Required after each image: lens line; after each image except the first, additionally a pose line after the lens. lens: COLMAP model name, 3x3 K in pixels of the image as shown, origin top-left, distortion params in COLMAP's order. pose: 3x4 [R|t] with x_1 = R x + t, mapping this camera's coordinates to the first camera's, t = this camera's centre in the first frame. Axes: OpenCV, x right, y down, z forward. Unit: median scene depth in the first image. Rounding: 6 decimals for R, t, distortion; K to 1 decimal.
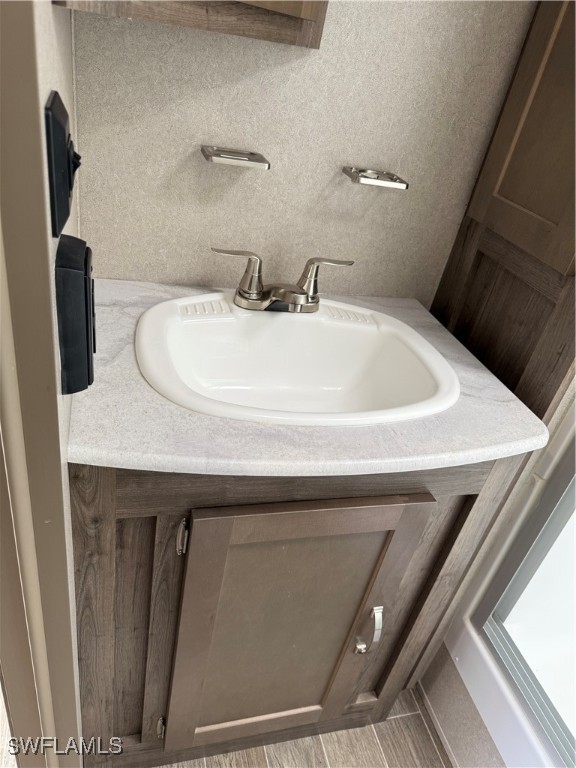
lens RADIAL K [[544.3, 0, 284.7], [0, 544.3, 384.2], [0, 0, 1]] dist [0.028265, -0.033982]
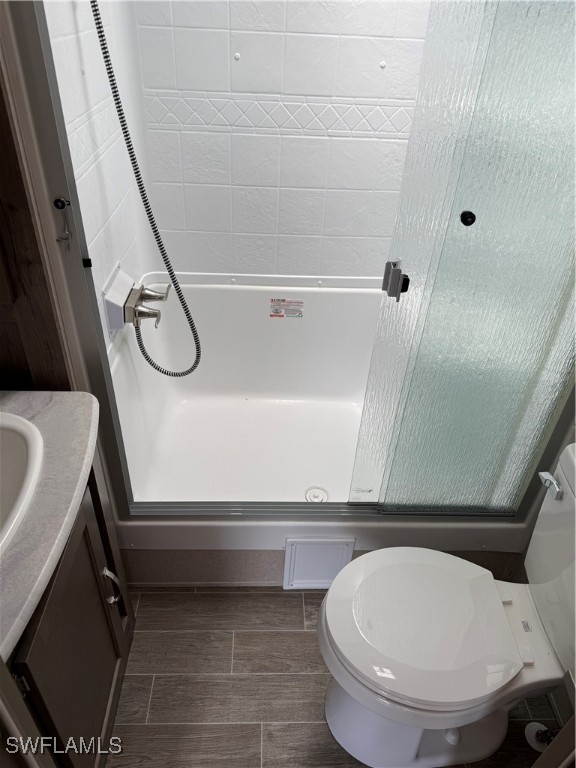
lens RADIAL K [[544.3, 0, 286.9], [0, 544.3, 383.7], [0, 0, 1]] dist [0.028265, -0.033982]
pose [[0.226178, -0.692888, 0.684653, -0.336304], [0.518883, 0.680547, 0.517317, -0.371658], [-0.824381, 0.238249, 0.513452, -0.157425]]
